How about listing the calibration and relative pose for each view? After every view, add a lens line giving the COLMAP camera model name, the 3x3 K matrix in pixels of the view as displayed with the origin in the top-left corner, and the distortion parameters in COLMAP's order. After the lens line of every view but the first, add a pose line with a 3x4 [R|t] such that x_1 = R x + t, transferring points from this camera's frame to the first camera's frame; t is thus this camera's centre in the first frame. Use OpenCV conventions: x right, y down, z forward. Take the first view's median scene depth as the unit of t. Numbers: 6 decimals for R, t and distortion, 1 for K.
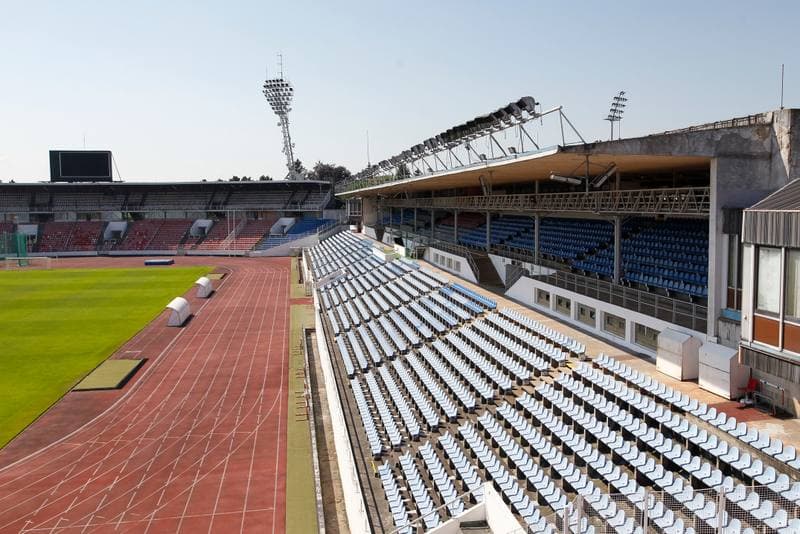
lens RADIAL K [[649.0, 0, 413.7], [0, 649.0, 253.8], [0, 0, 1]] dist [-0.045462, 0.009734]
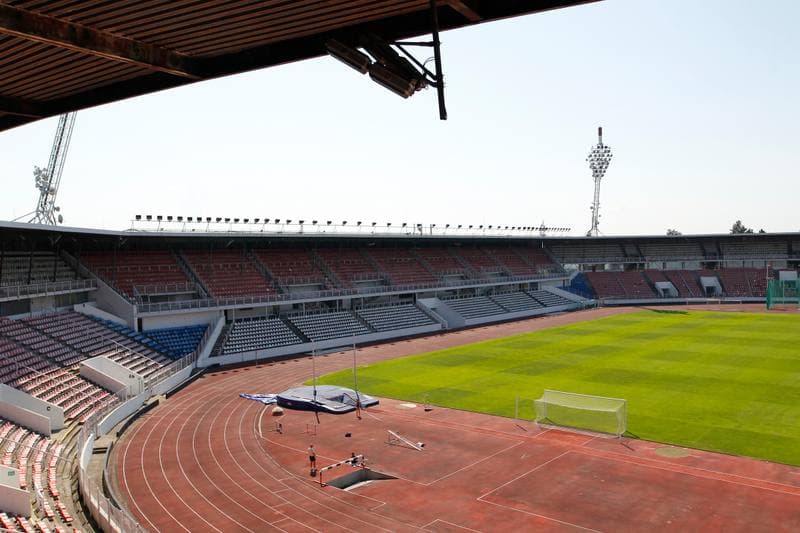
lens RADIAL K [[641.6, 0, 420.1], [0, 641.6, 272.2], [0, 0, 1]] dist [0.003877, -0.031790]
pose [[0.662911, 0.020530, -0.748417, -1.254246], [-0.043879, 0.998971, -0.011463, -0.024103], [0.747412, 0.040439, 0.663129, -1.010928]]
